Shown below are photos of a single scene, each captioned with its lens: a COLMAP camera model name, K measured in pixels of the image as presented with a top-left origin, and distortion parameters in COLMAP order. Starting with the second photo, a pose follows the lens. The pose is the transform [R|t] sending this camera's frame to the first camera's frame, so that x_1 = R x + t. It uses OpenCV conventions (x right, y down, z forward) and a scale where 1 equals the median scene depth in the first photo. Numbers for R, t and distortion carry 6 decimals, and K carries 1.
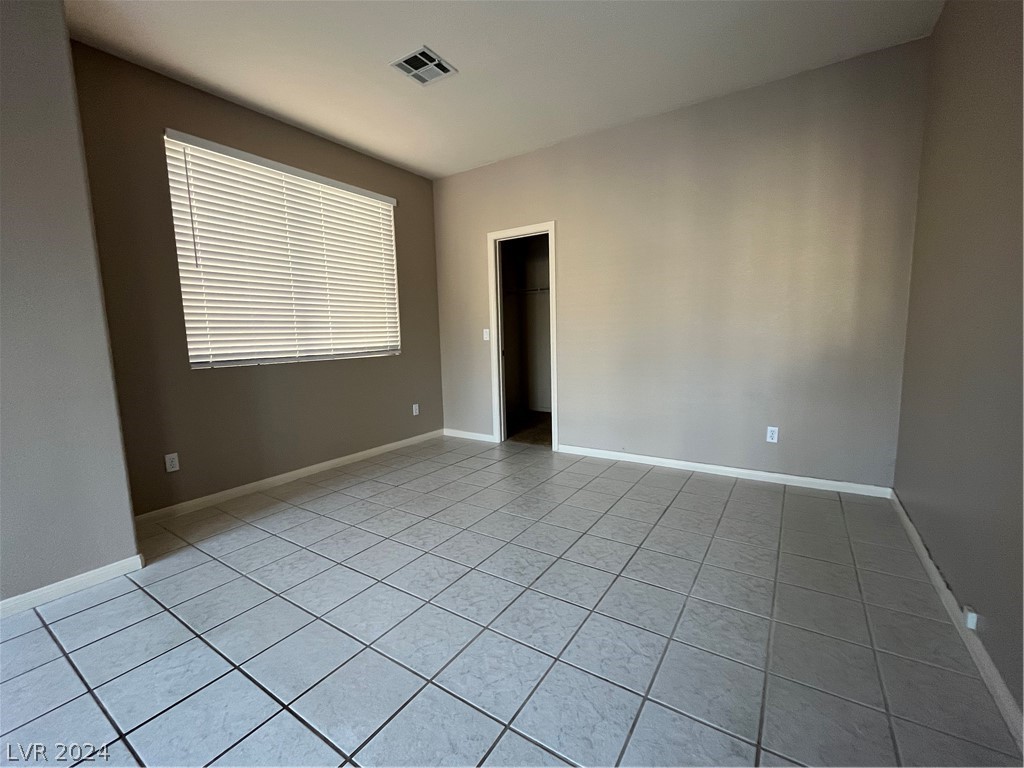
lens RADIAL K [[430.5, 0, 509.6], [0, 430.5, 383.9], [0, 0, 1]] dist [-0.000393, -0.000024]
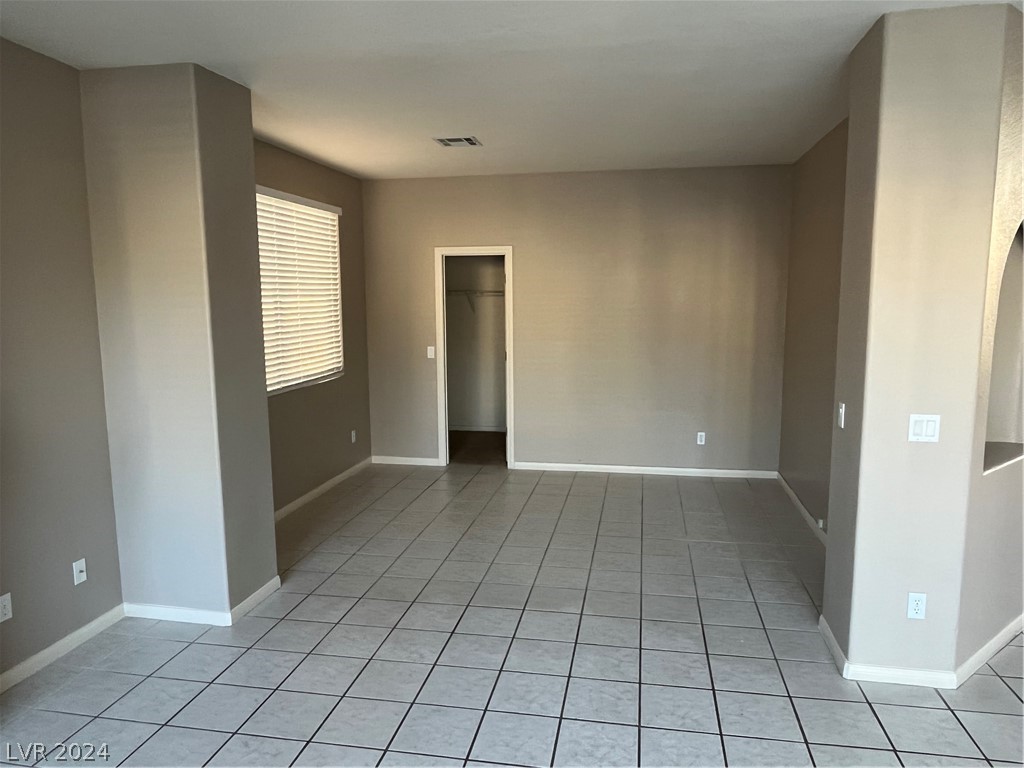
lens RADIAL K [[688.6, 0, 511.2], [0, 688.6, 381.4], [0, 0, 1]] dist [0.044185, -0.000058]
pose [[0.921348, -0.029218, 0.387639, -0.516013], [0.029225, 0.999556, 0.005879, -0.058721], [-0.387638, 0.005912, 0.921793, -0.495877]]
